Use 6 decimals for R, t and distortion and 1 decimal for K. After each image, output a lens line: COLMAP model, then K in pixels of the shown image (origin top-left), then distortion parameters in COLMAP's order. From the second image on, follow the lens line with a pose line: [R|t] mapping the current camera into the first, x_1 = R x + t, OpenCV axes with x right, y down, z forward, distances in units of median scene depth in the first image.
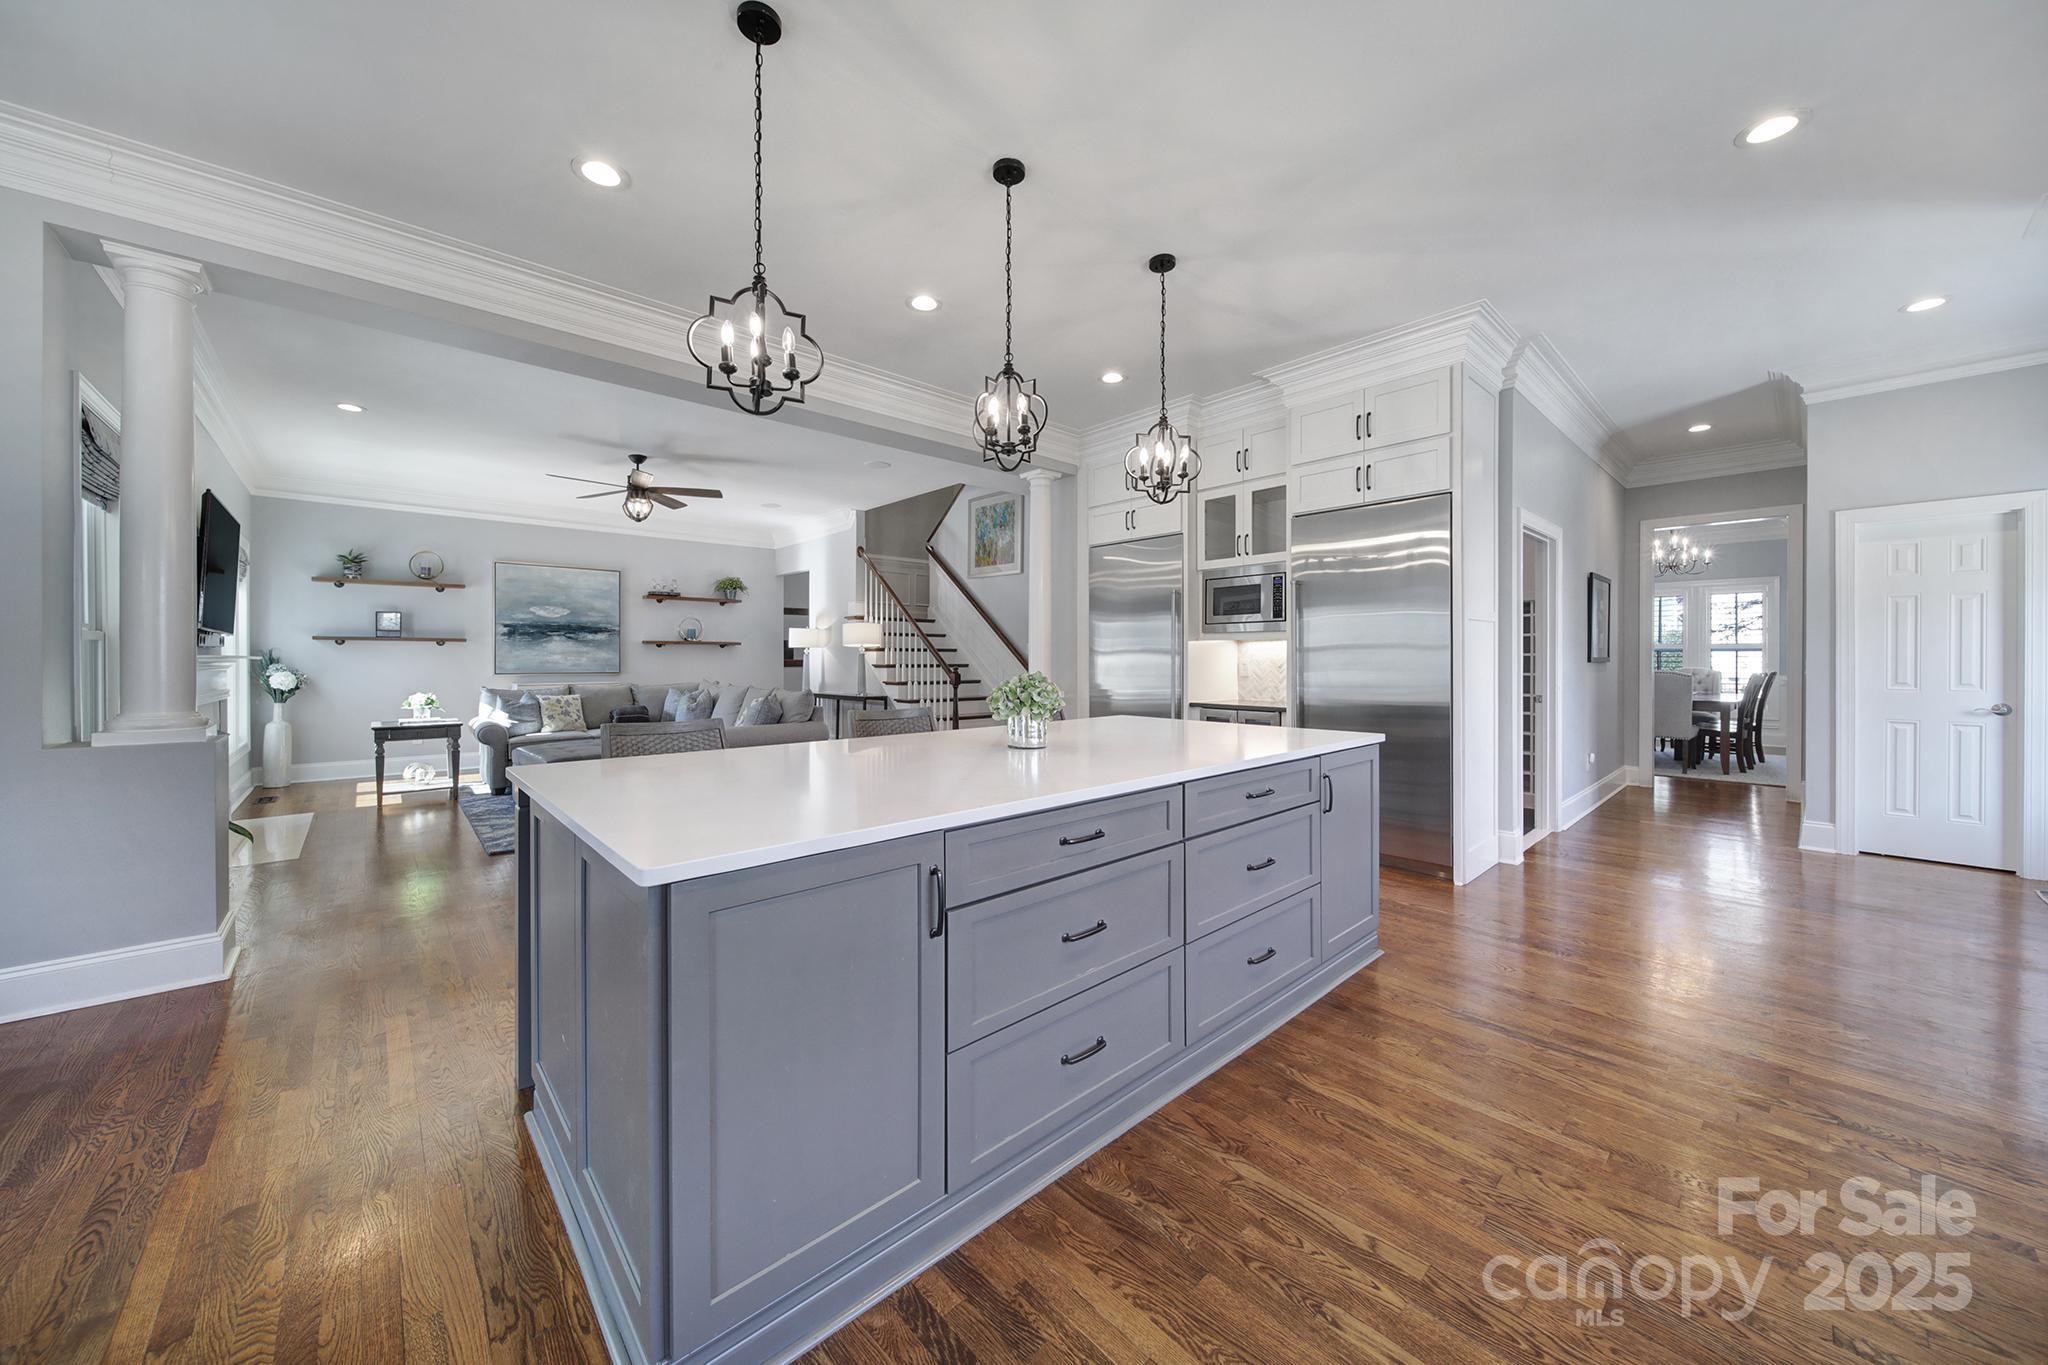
lens RADIAL K [[716.6, 0, 1029.2], [0, 716.6, 661.1], [0, 0, 1]] dist [-0.002169, -0.000200]
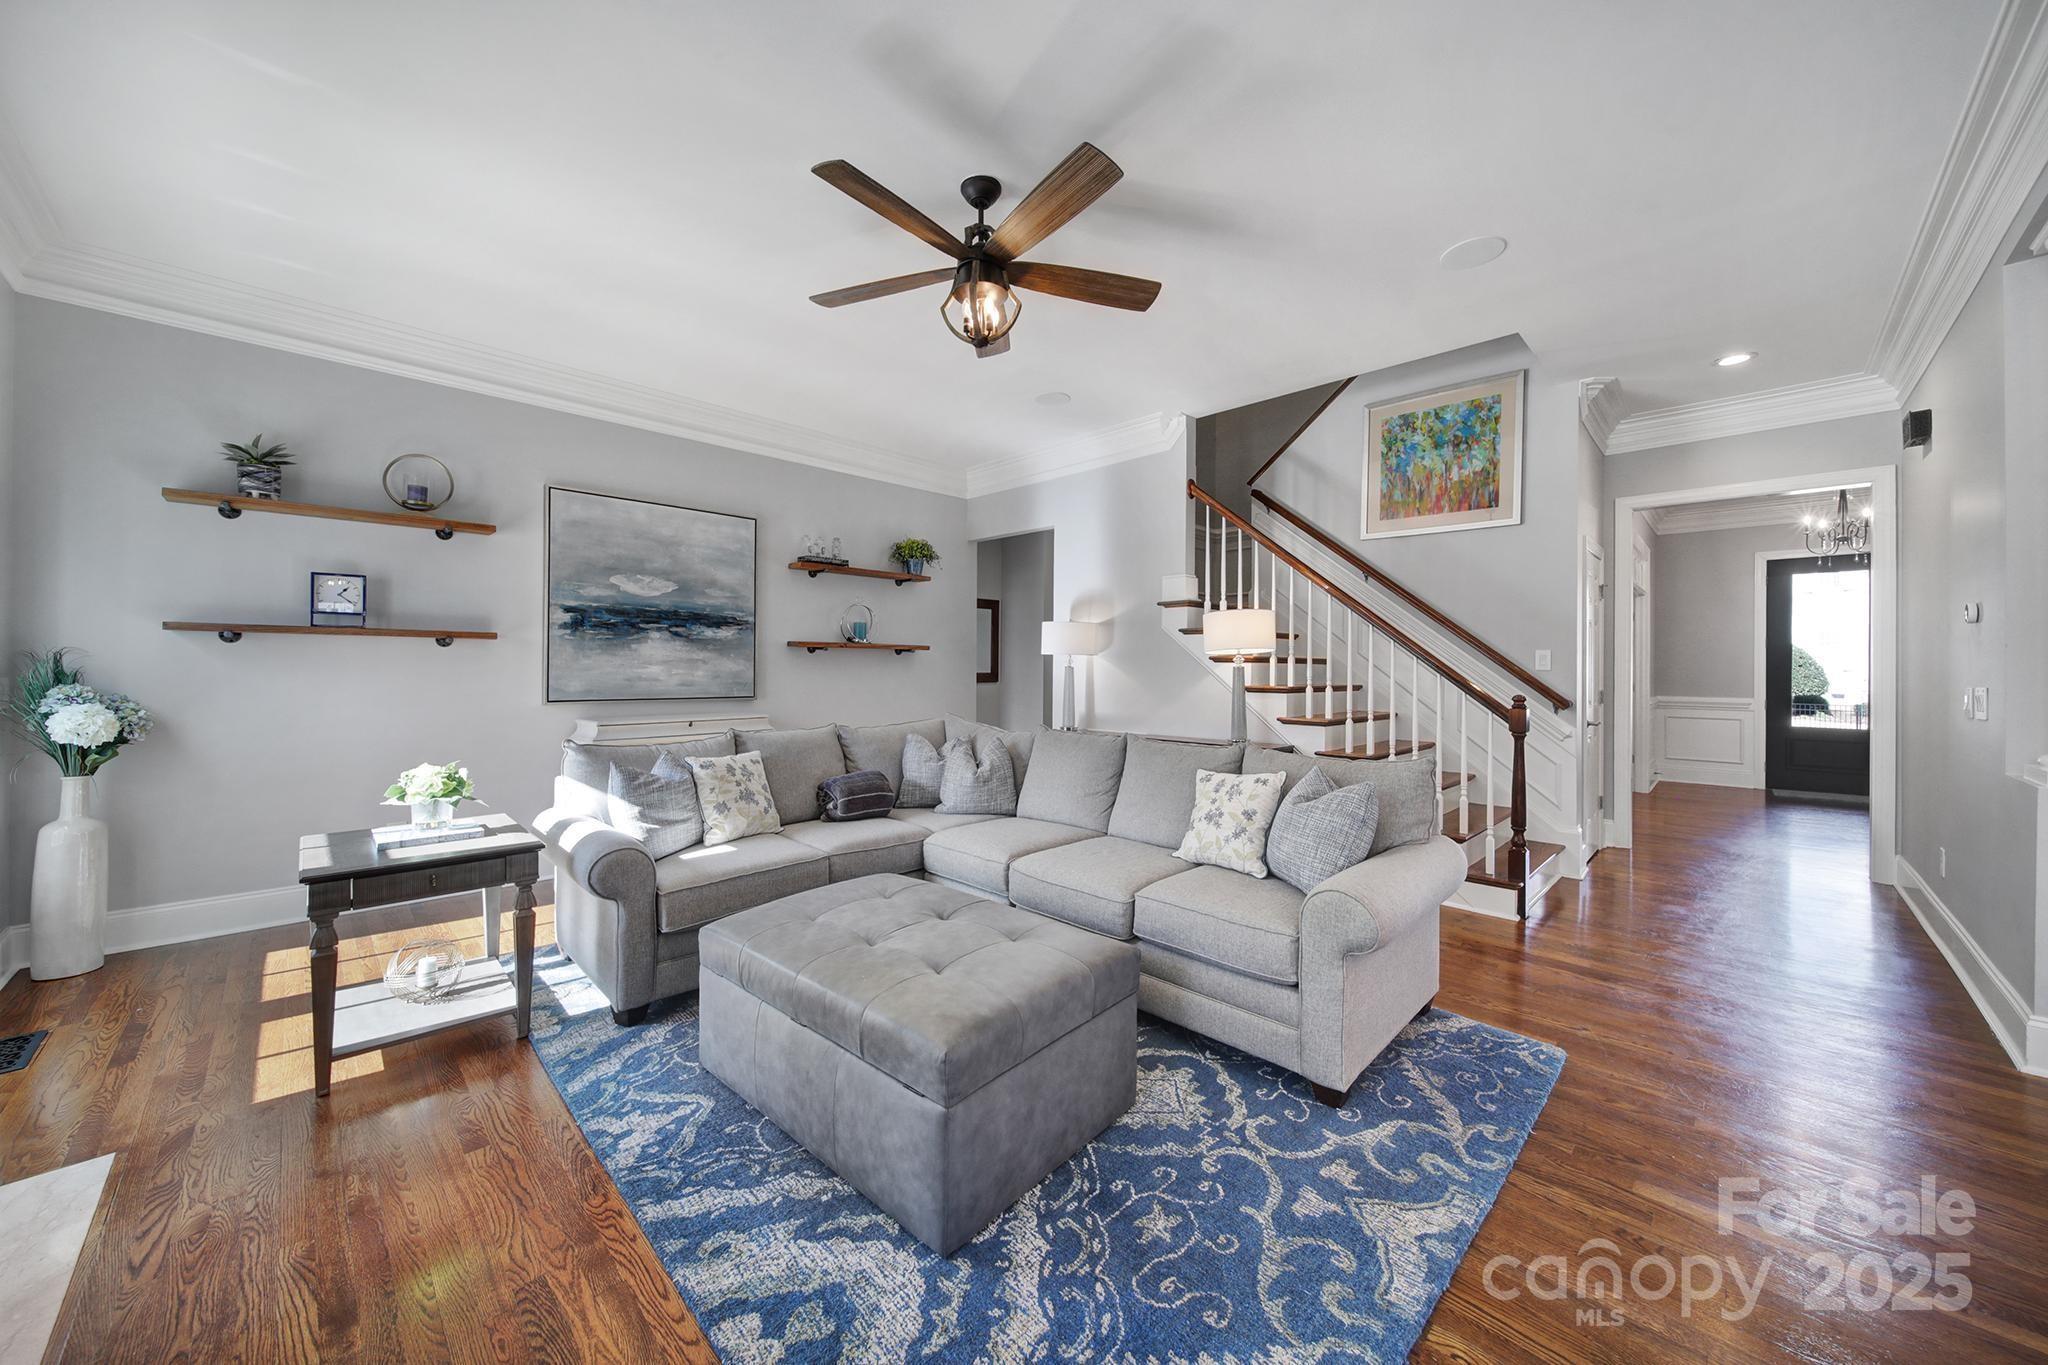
lens RADIAL K [[716.6, 0, 1017.3], [0, 716.6, 672.0], [0, 0, 1]] dist [-0.002169, -0.000200]
pose [[0.999088, 0.006711, 0.042169, -0.442515], [-0.006818, 0.999974, 0.002400, -0.007420], [-0.042151, -0.002685, 0.999108, 0.481721]]
